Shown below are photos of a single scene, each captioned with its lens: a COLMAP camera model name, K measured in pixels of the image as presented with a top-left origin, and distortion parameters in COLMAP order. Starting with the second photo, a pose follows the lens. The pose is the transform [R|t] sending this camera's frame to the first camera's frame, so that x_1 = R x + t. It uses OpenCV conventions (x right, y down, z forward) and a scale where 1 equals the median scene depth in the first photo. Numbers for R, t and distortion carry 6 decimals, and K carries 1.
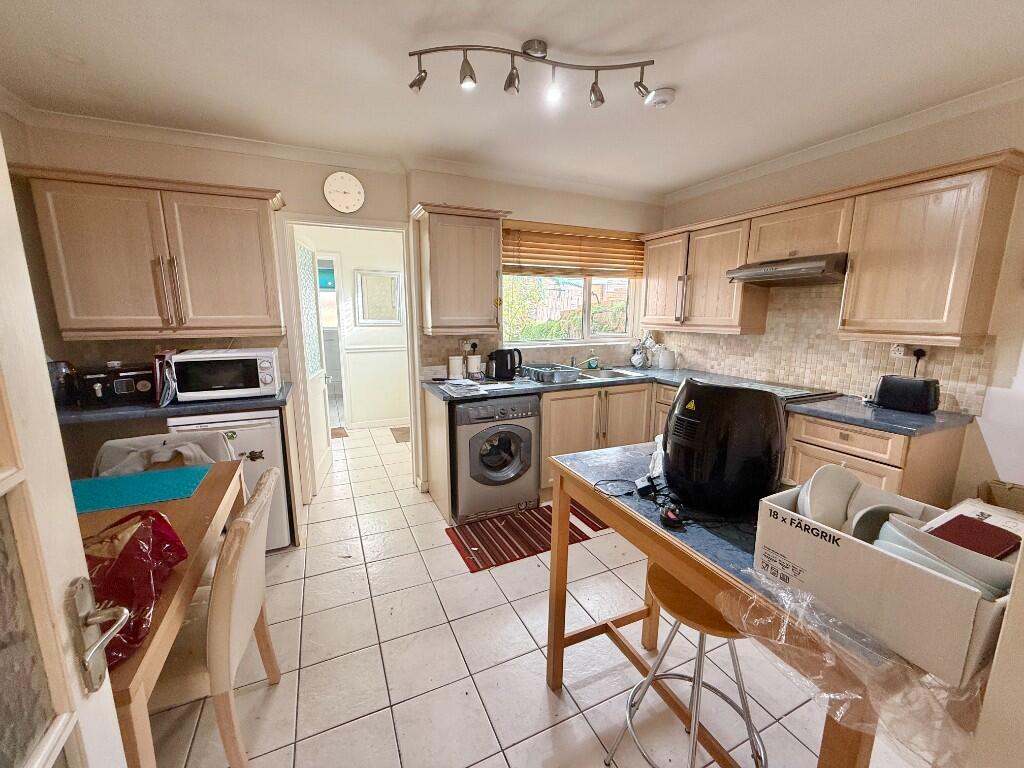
lens RADIAL K [[408.8, 0, 509.4], [0, 408.8, 386.0], [0, 0, 1]] dist [0.001345, 0.000008]
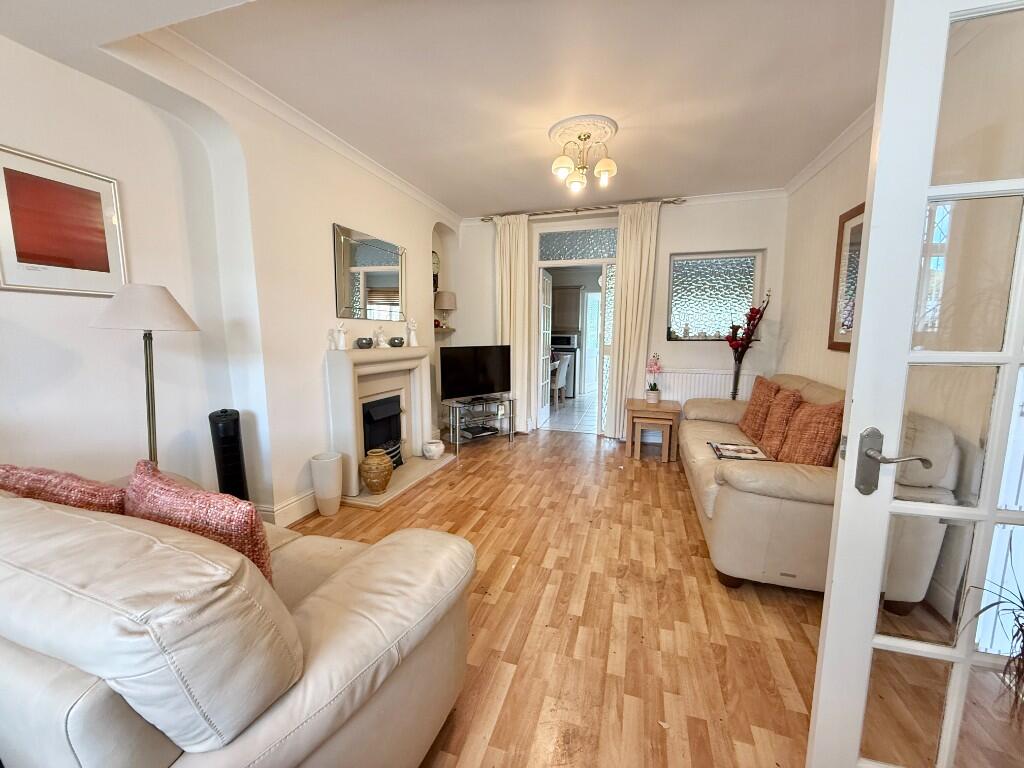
lens RADIAL K [[408.8, 0, 509.4], [0, 408.8, 386.0], [0, 0, 1]] dist [0.001345, 0.000008]
pose [[0.742381, 0.085388, -0.664514, 1.083176], [-0.123373, 0.992307, -0.010322, 0.366401], [0.658521, 0.089646, 0.747204, -1.537296]]
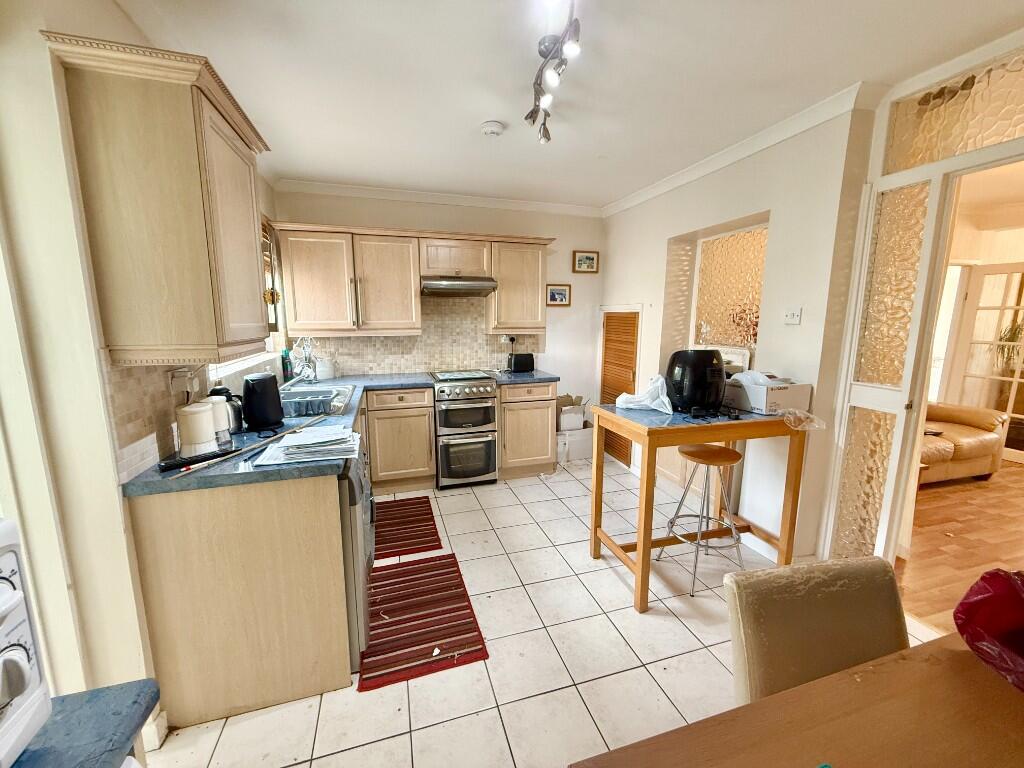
lens RADIAL K [[408.8, 0, 509.4], [0, 408.8, 386.0], [0, 0, 1]] dist [0.001345, 0.000008]
pose [[0.134864, -0.162578, 0.977435, -0.604692], [0.177960, 0.974382, 0.137515, -0.105561], [-0.974752, 0.155399, 0.160342, 0.620125]]
